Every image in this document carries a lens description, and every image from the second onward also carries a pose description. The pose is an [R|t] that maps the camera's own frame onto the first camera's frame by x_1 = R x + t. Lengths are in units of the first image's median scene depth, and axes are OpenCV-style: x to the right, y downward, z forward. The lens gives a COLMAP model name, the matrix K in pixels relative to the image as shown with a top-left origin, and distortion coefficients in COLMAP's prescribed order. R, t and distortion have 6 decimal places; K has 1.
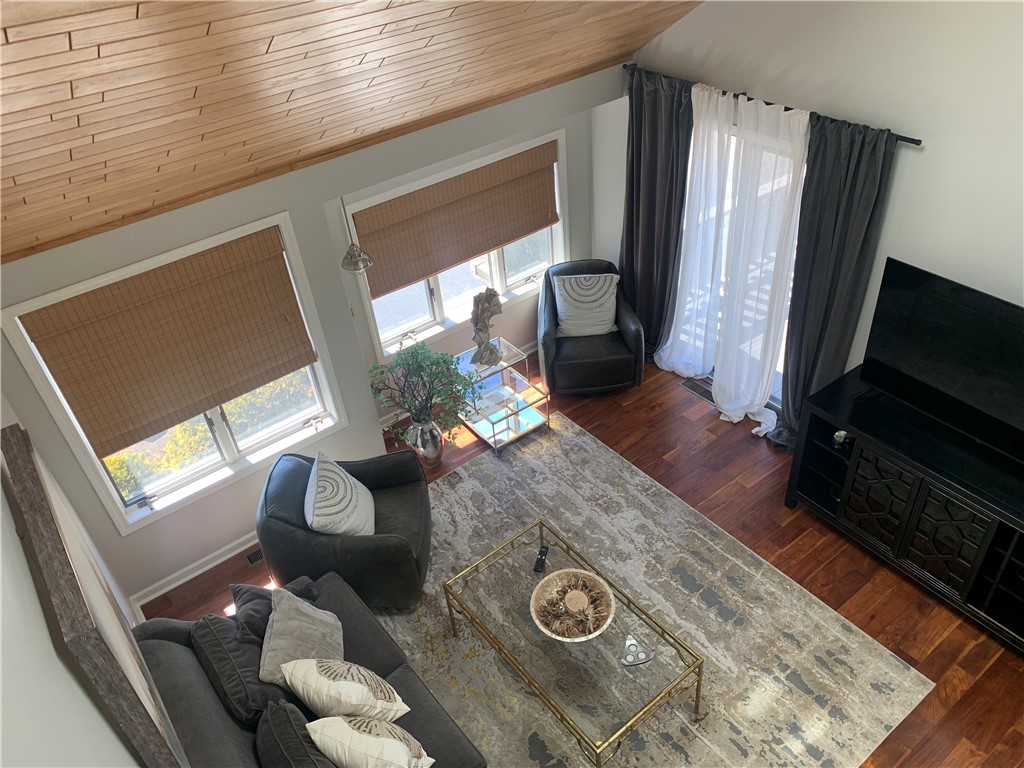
lens RADIAL K [[782.0, 0, 511.3], [0, 782.0, 385.0], [0, 0, 1]] dist [0.014976, -0.009586]
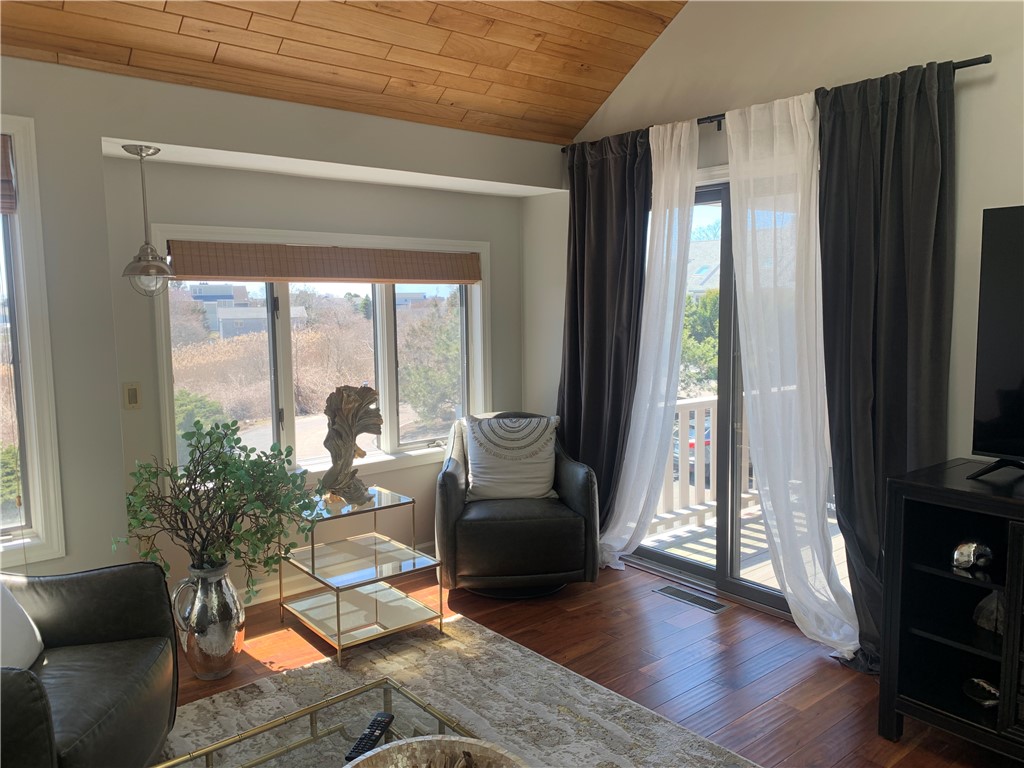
lens RADIAL K [[782.0, 0, 518.9], [0, 782.0, 377.0], [0, 0, 1]] dist [0.014976, -0.009586]
pose [[0.996037, 0.062985, 0.062801, 0.061259], [-0.020358, 0.848769, -0.528371, 0.216039], [-0.086583, 0.524999, 0.846688, 0.432430]]
